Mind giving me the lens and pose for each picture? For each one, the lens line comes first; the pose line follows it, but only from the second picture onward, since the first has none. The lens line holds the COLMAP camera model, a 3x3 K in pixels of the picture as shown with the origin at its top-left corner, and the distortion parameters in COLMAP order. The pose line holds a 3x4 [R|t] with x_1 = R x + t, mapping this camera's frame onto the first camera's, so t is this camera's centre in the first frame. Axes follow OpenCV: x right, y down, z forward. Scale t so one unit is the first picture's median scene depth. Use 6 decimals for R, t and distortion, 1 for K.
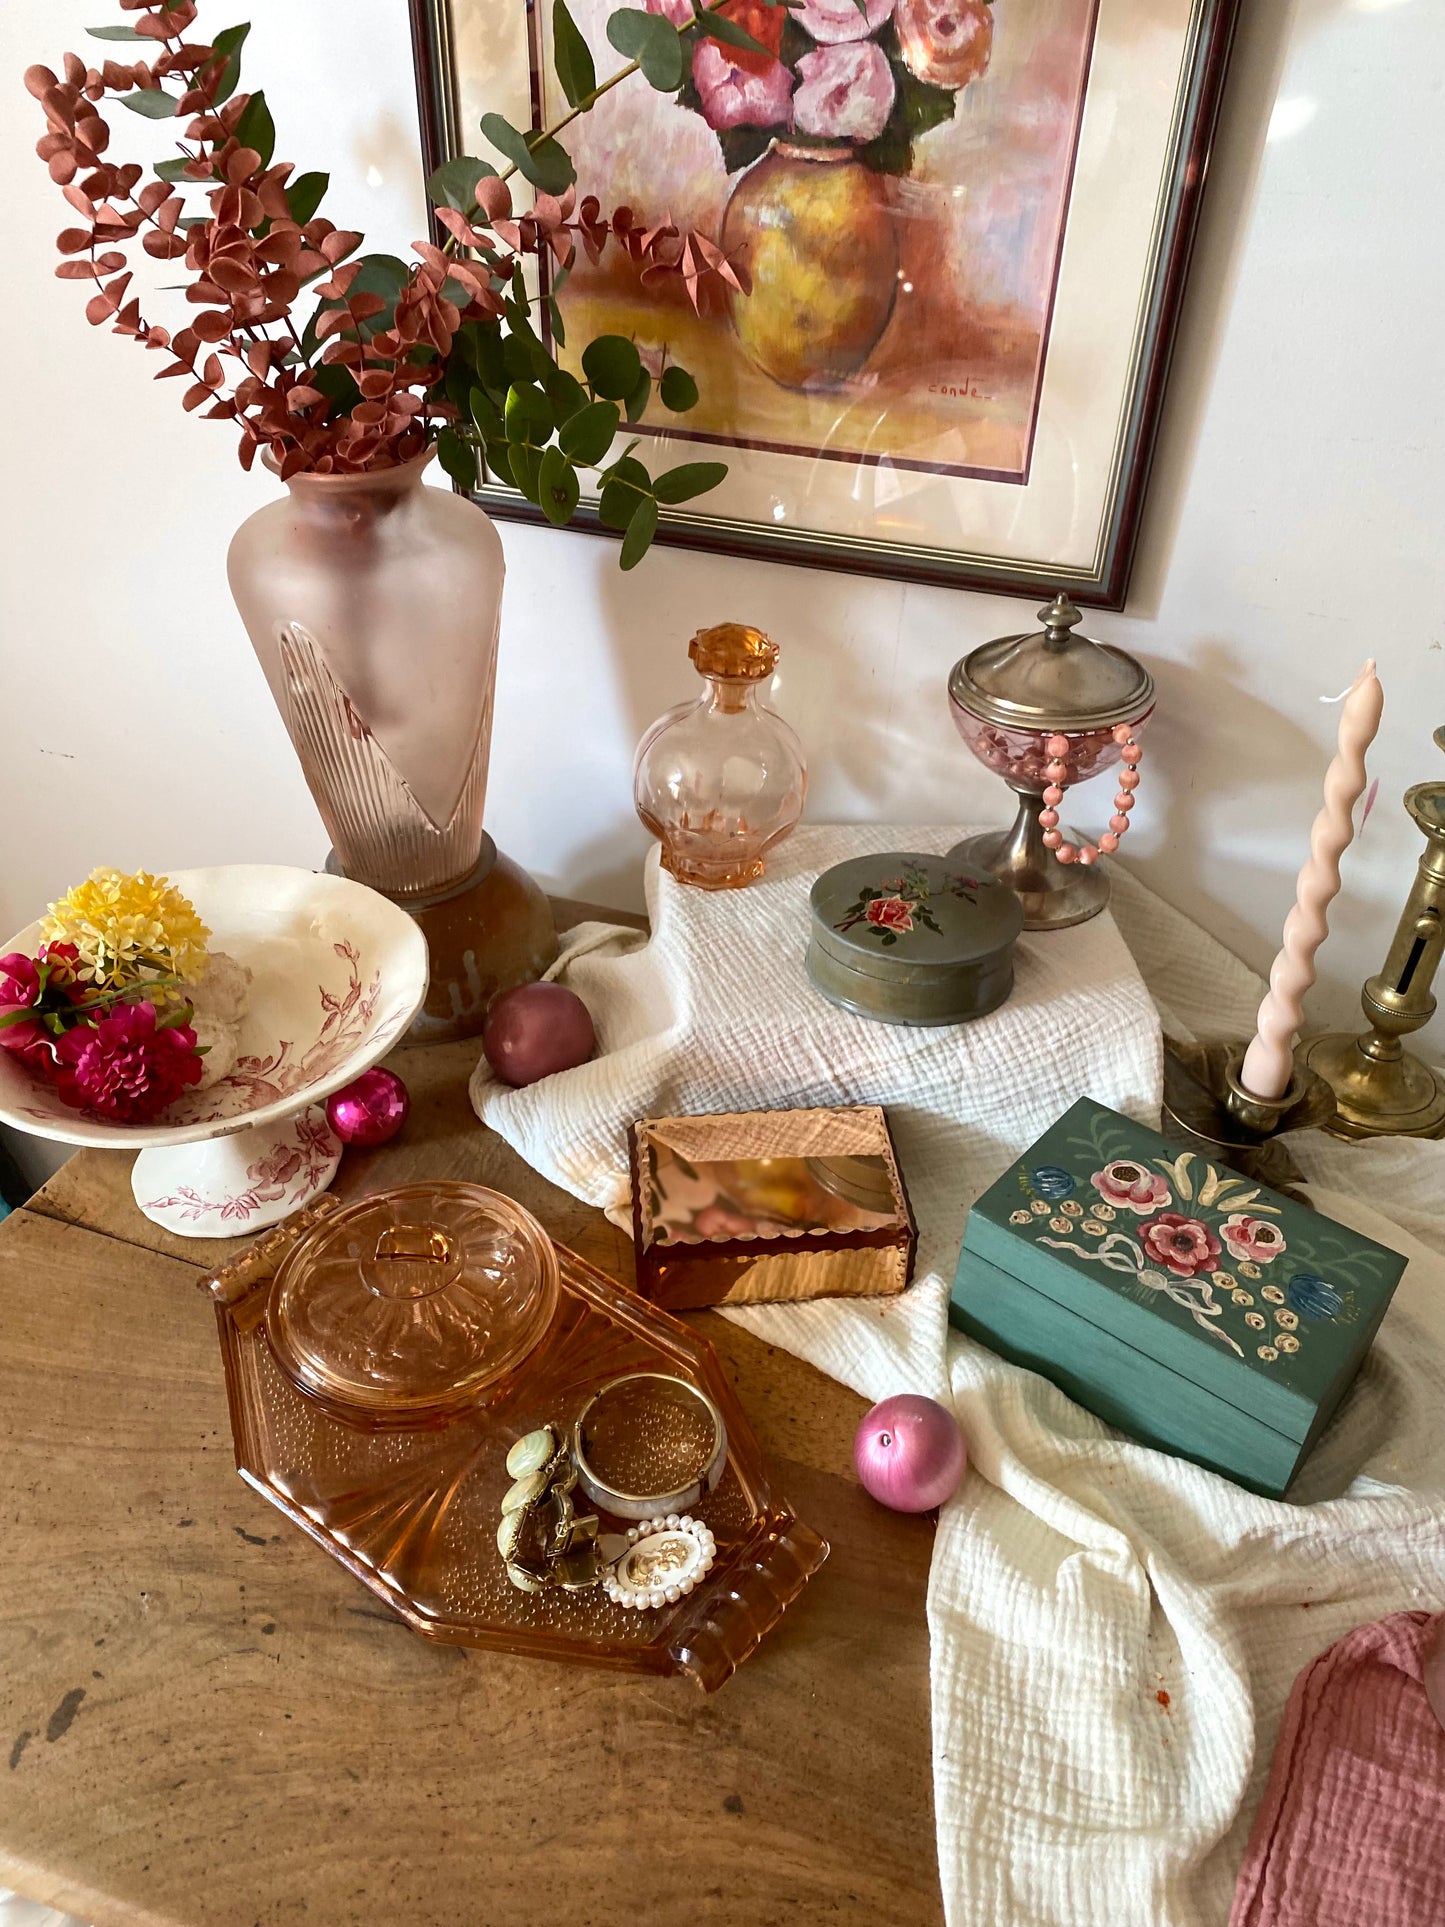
lens RADIAL K [[1493.9, 0, 724.9], [0, 1493.9, 914.3], [0, 0, 1]] dist [0.007879, -0.016328]
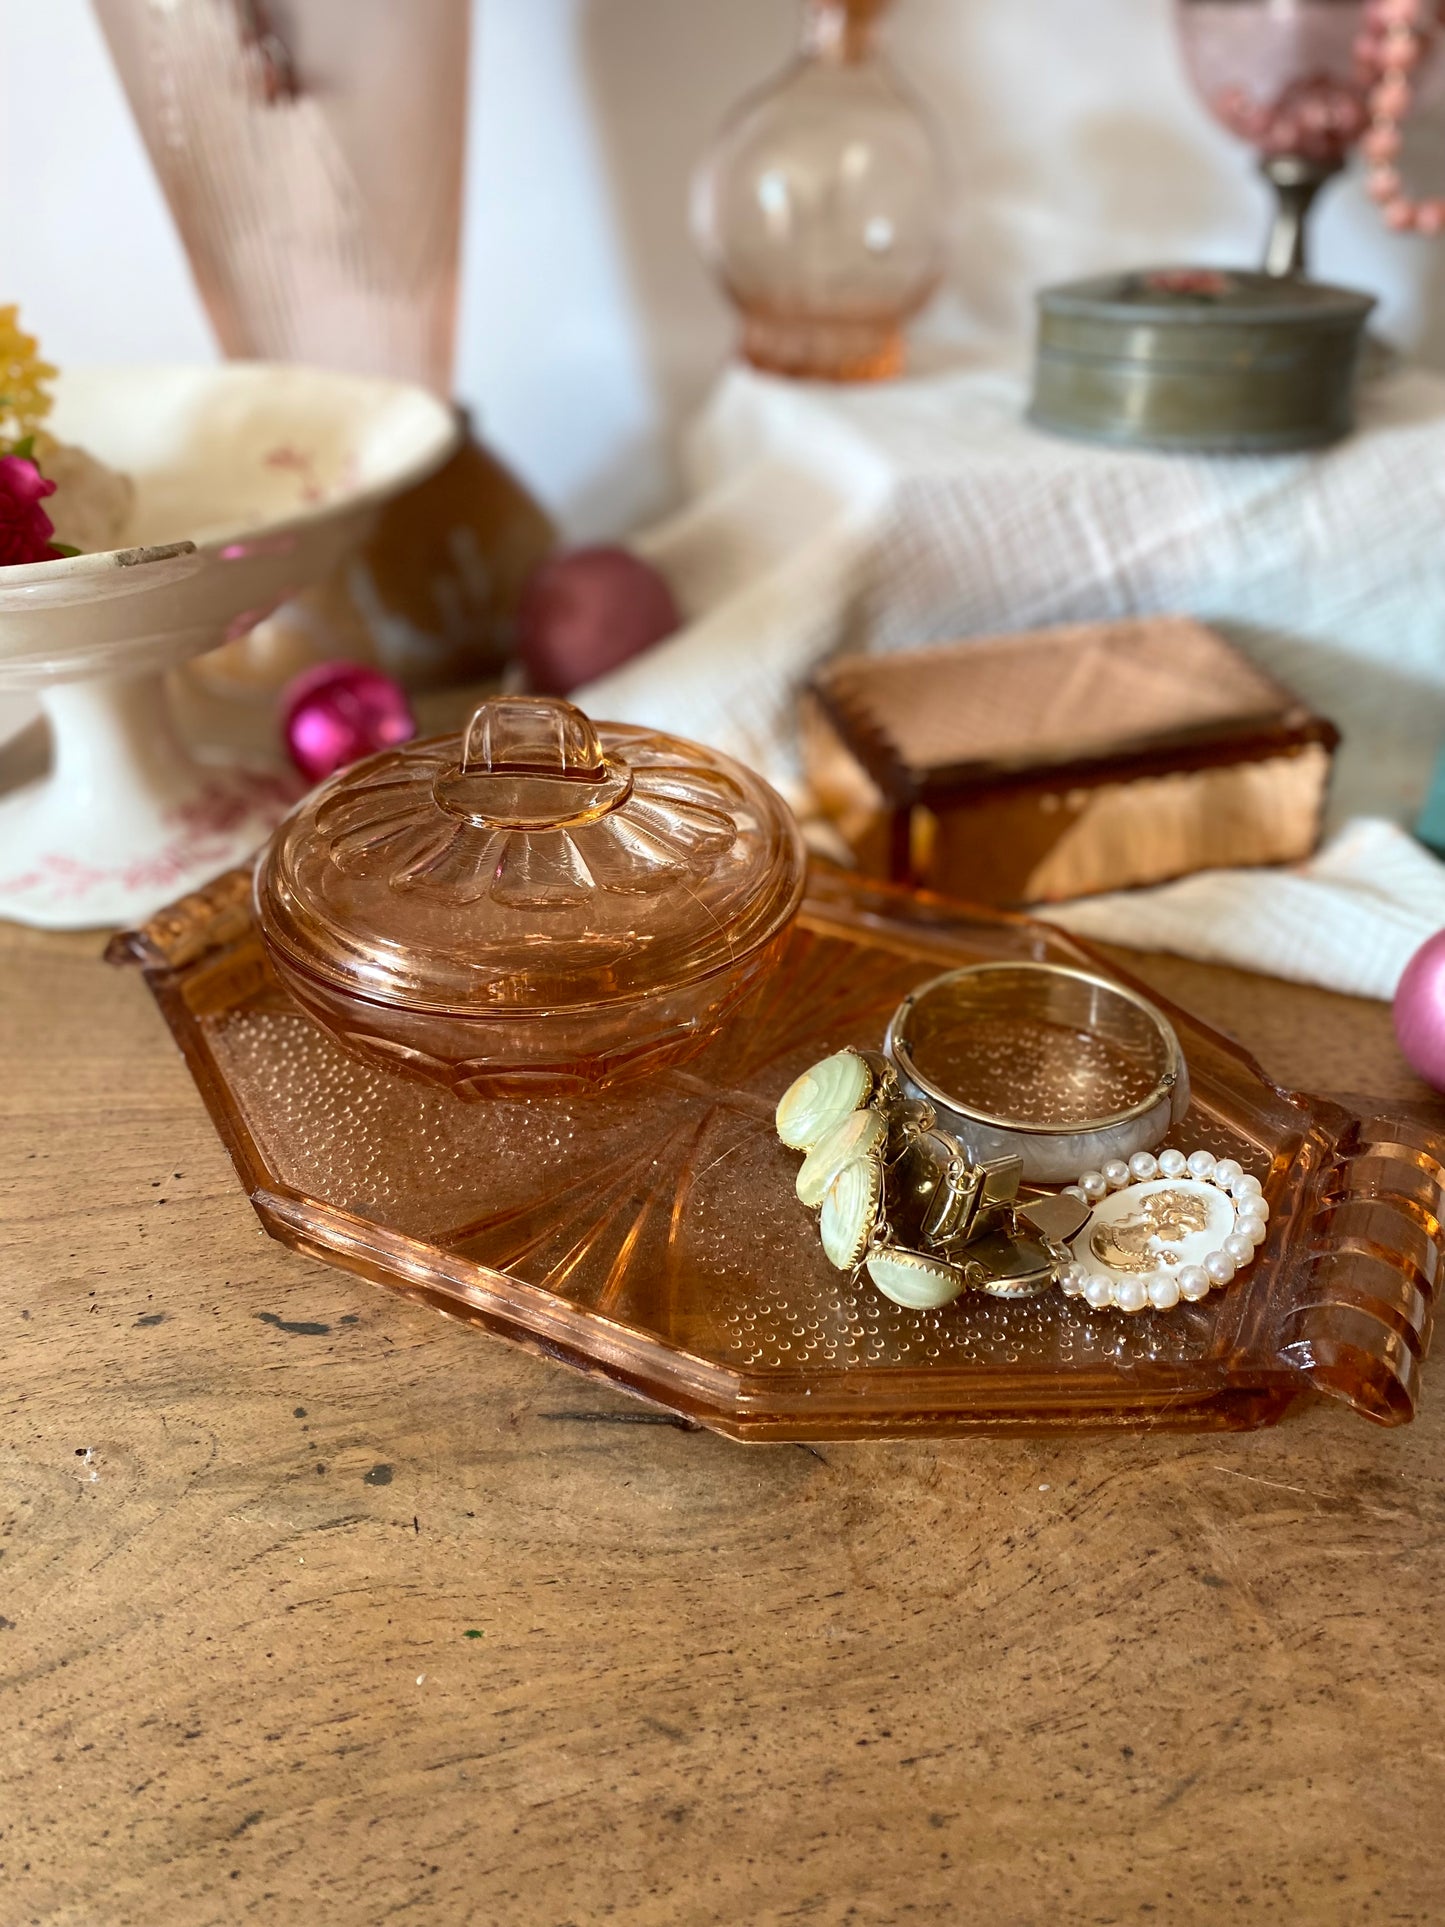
lens RADIAL K [[1493.9, 0, 713.5], [0, 1493.9, 952.2], [0, 0, 1]] dist [0.007879, -0.016328]
pose [[0.986589, -0.112354, 0.118402, -0.222580], [0.116273, 0.992858, -0.026702, 0.318377], [-0.114557, 0.040111, 0.992607, 0.491366]]
